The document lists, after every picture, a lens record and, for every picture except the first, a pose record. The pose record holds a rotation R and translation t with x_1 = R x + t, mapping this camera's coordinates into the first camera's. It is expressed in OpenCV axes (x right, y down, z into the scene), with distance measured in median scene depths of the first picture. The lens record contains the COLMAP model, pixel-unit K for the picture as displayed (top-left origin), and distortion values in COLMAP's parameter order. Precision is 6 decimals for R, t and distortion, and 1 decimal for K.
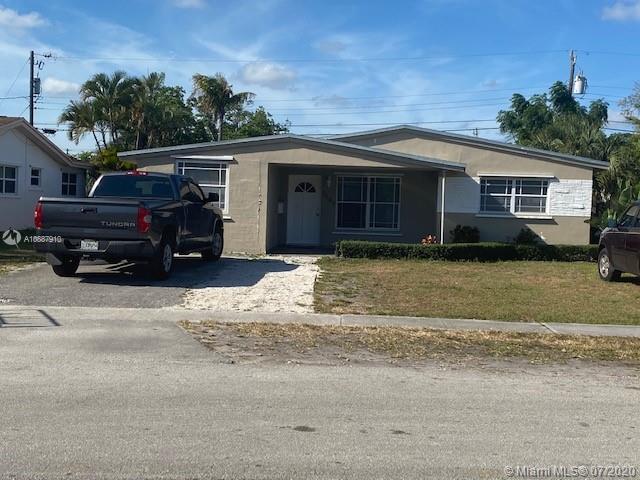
lens RADIAL K [[813.9, 0, 322.0], [0, 813.9, 239.0], [0, 0, 1]] dist [0.123112, 0.000000]
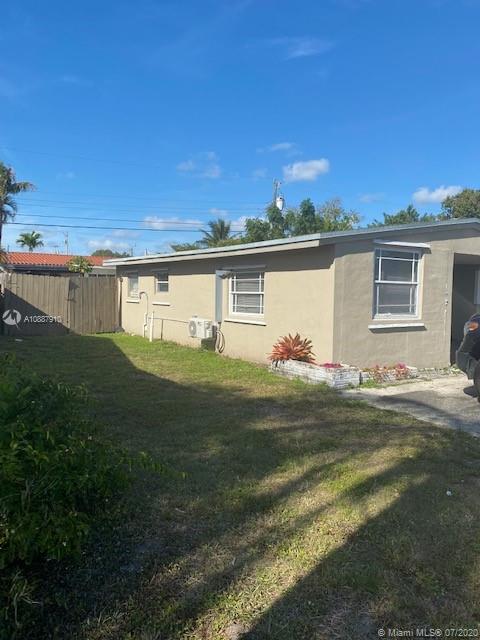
lens RADIAL K [[485.9, 0, 240.9], [0, 485.9, 321.1], [0, 0, 1]] dist [0.052407, -0.032825]
pose [[0.798894, -0.054155, 0.599029, -0.490248], [0.030297, 0.998297, 0.049846, -0.053833], [-0.600709, -0.021673, 0.799174, 0.692351]]
